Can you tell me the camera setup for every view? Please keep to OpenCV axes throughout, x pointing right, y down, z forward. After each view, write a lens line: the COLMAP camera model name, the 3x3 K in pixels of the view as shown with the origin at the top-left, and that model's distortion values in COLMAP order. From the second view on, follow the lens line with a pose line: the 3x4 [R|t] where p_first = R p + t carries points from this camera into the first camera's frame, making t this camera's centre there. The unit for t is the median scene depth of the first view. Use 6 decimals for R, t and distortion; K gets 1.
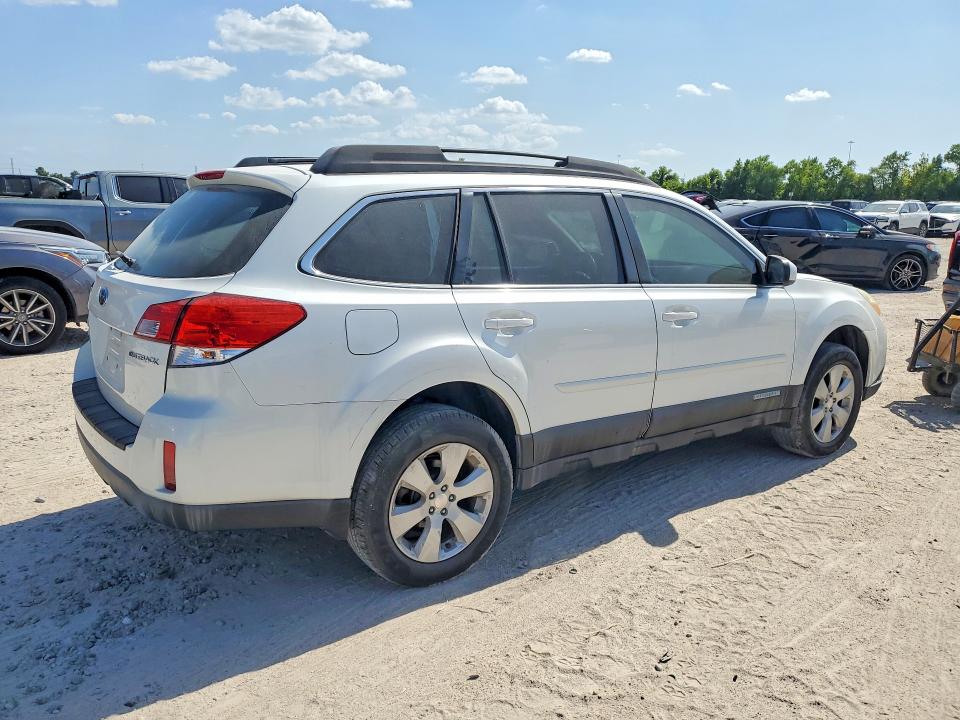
lens RADIAL K [[760.7, 0, 477.8], [0, 760.7, 363.4], [0, 0, 1]] dist [-0.006646, -0.007238]
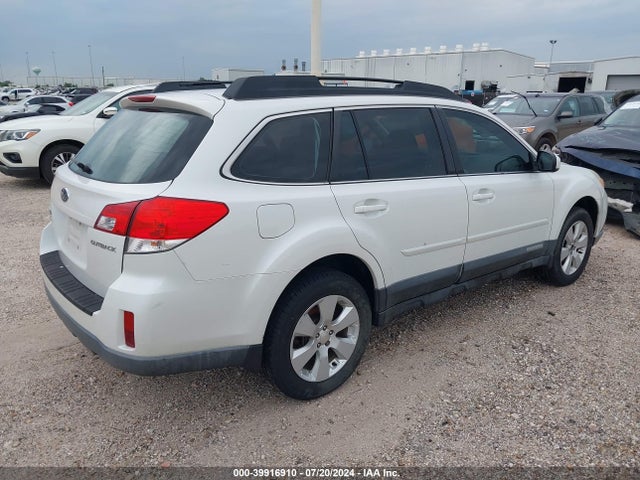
lens RADIAL K [[507.1, 0, 318.6], [0, 507.1, 242.2], [0, 0, 1]] dist [-0.006646, -0.007238]
pose [[0.998682, -0.020665, 0.046989, -0.084385], [0.017560, 0.997694, 0.065560, -0.047323], [-0.048235, -0.064648, 0.996742, 0.089165]]
